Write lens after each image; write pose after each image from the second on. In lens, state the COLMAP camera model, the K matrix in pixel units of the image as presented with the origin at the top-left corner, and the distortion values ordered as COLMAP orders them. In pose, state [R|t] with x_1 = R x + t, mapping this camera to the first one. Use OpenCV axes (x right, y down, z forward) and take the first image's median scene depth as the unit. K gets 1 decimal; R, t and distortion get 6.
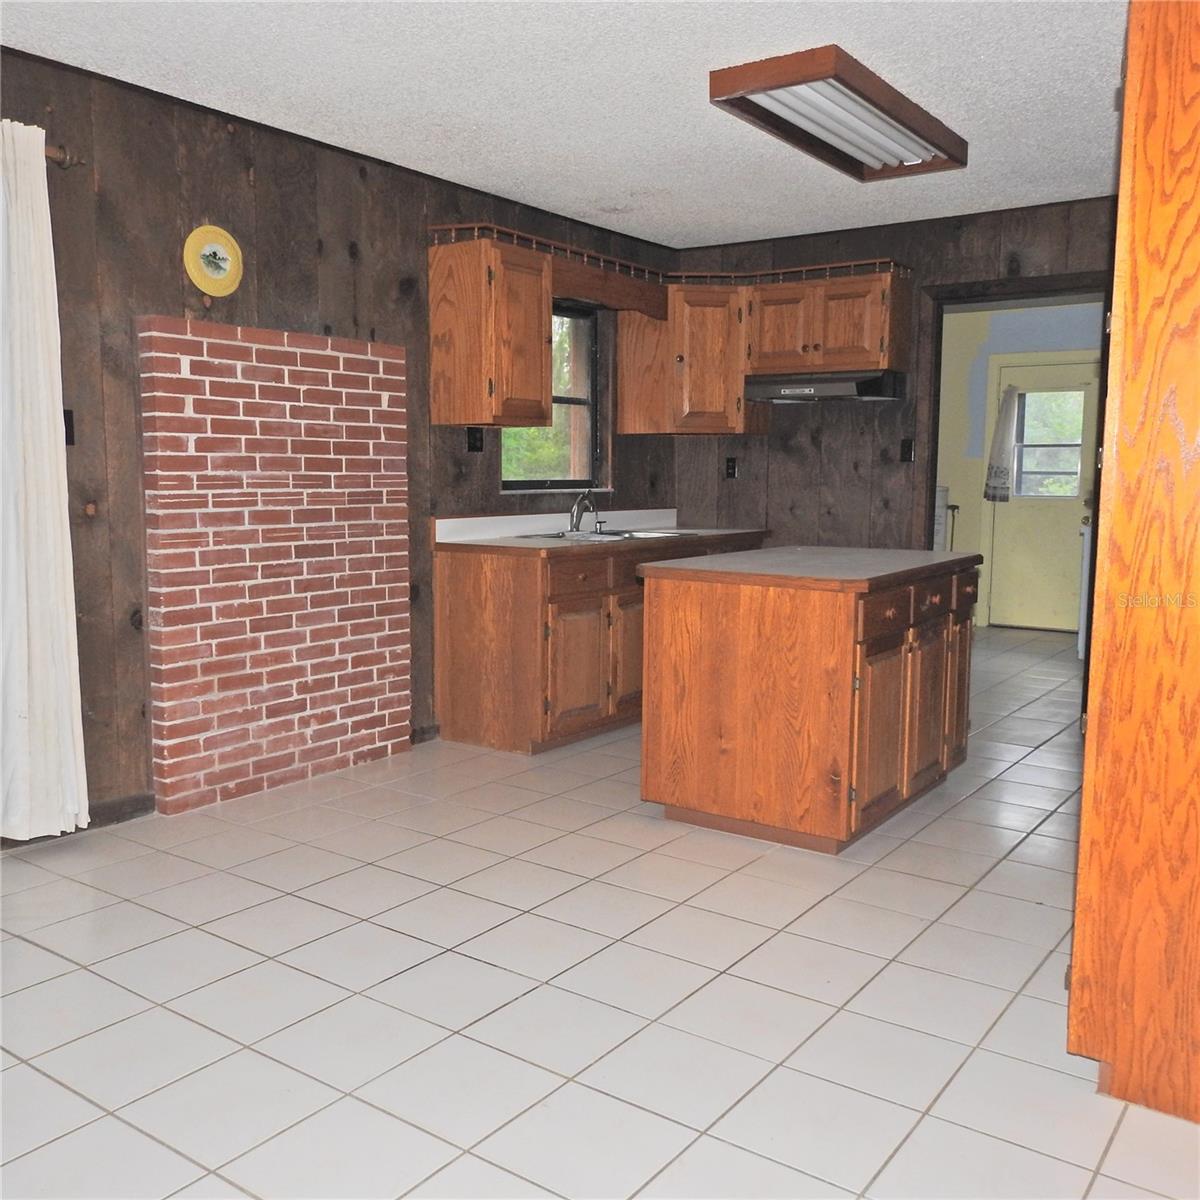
lens RADIAL K [[1153.3, 0, 605.7], [0, 1153.3, 597.8], [0, 0, 1]] dist [0.000959, 0.000000]
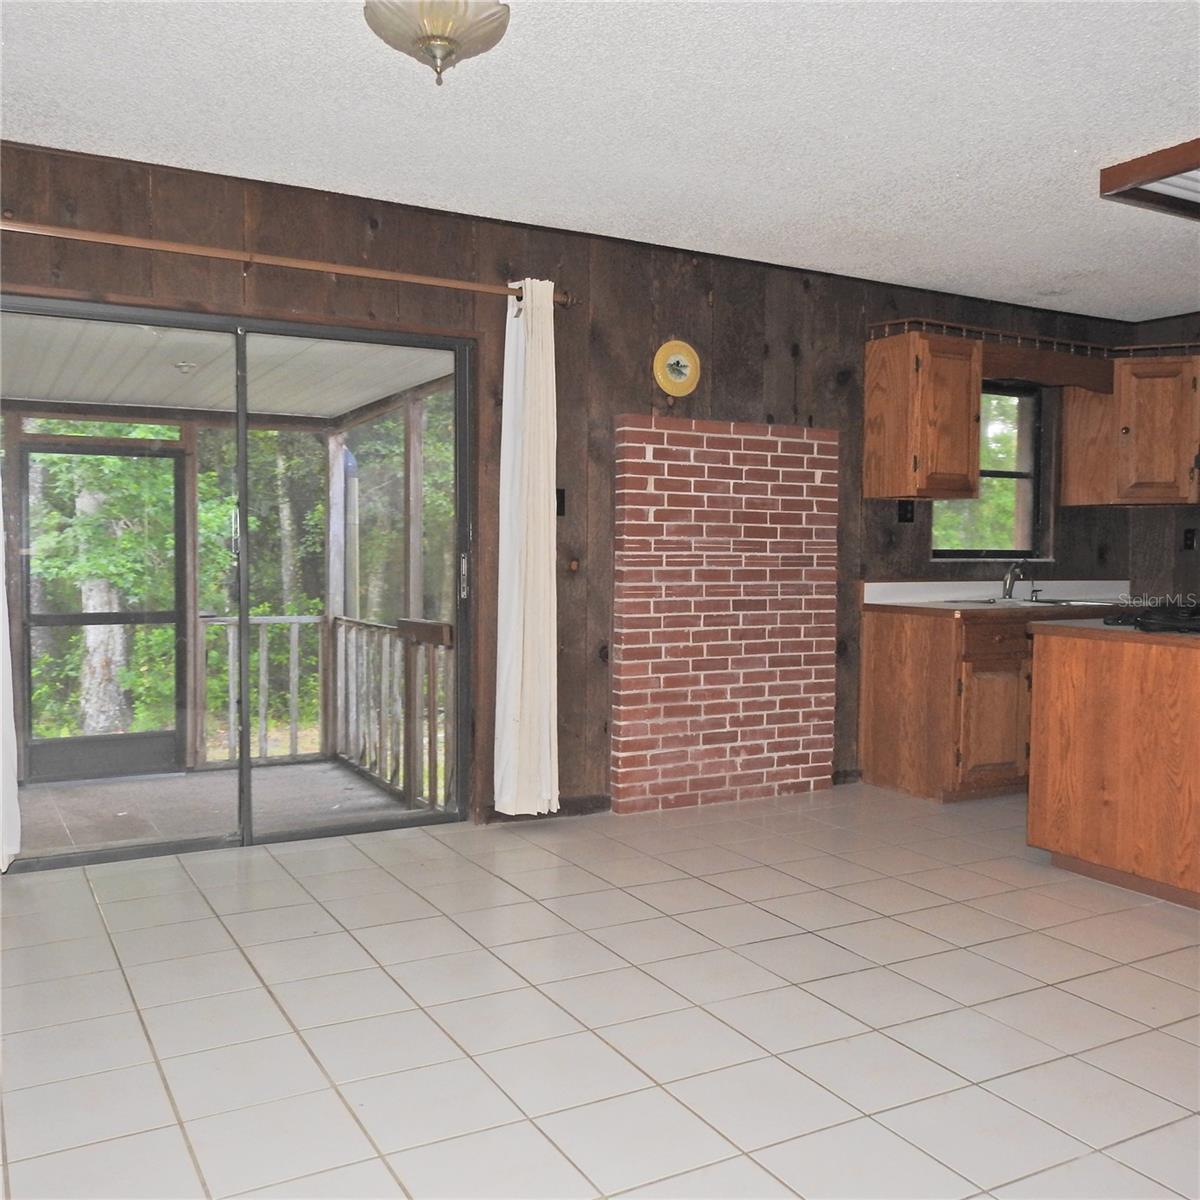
lens RADIAL K [[1153.3, 0, 599.1], [0, 1153.3, 595.4], [0, 0, 1]] dist [0.000959, 0.000000]
pose [[0.903138, 0.020818, -0.428846, 0.114513], [-0.051942, 0.996785, -0.061001, 0.029427], [0.426198, 0.077368, 0.901316, -0.126488]]
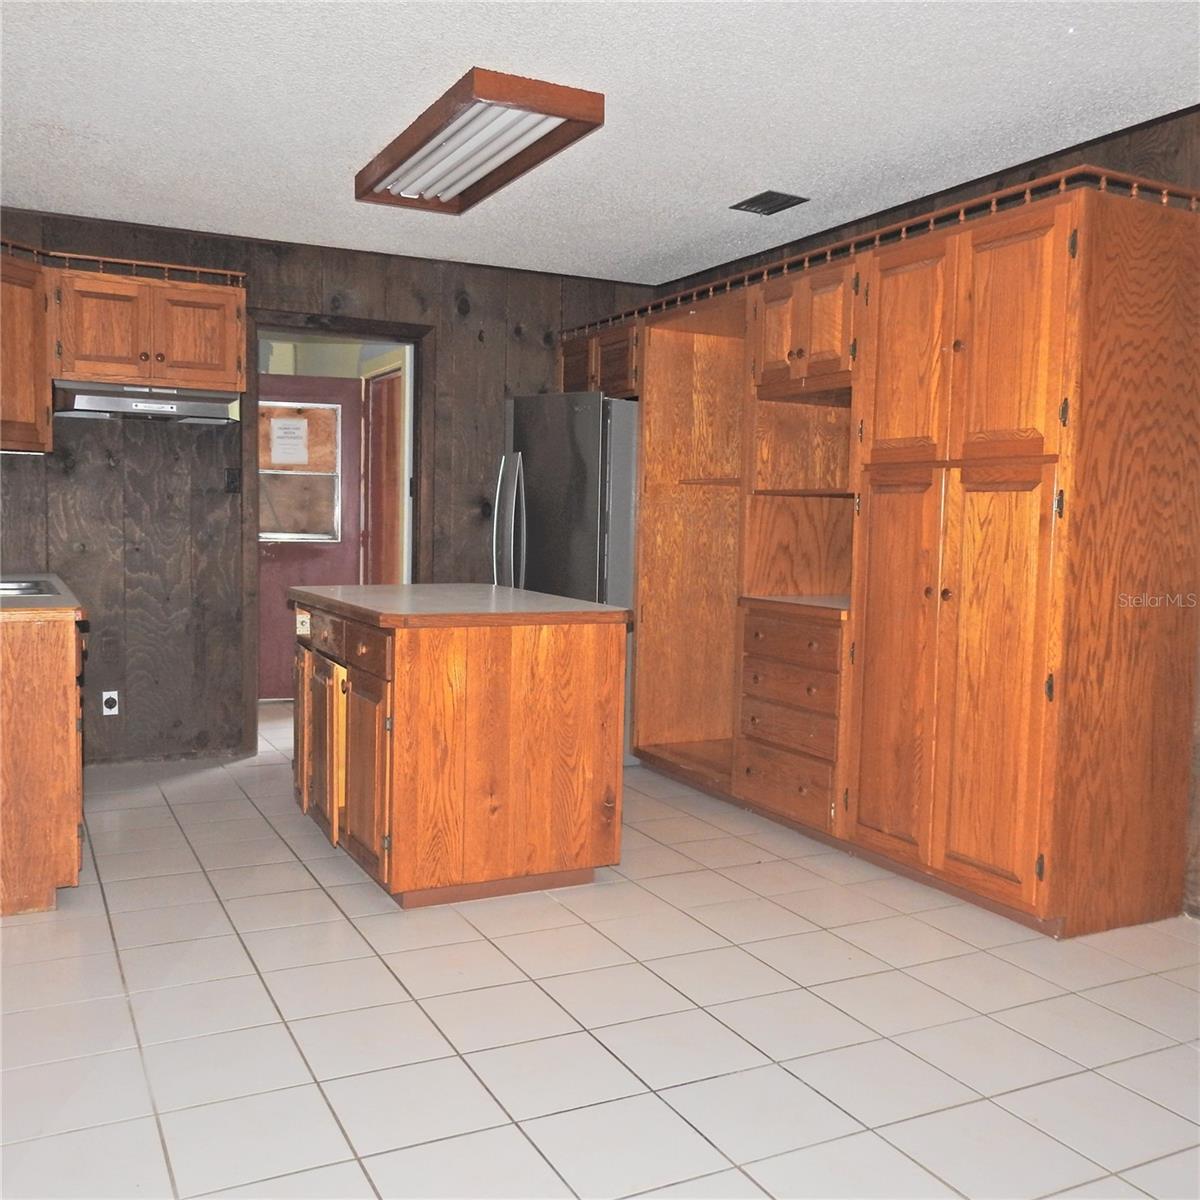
lens RADIAL K [[1153.3, 0, 596.4], [0, 1153.3, 597.6], [0, 0, 1]] dist [0.000959, 0.000000]
pose [[0.460723, -0.058350, 0.885624, -0.576237], [0.081550, 0.996399, 0.023224, -0.042851], [-0.883790, 0.061522, 0.463822, 0.428367]]
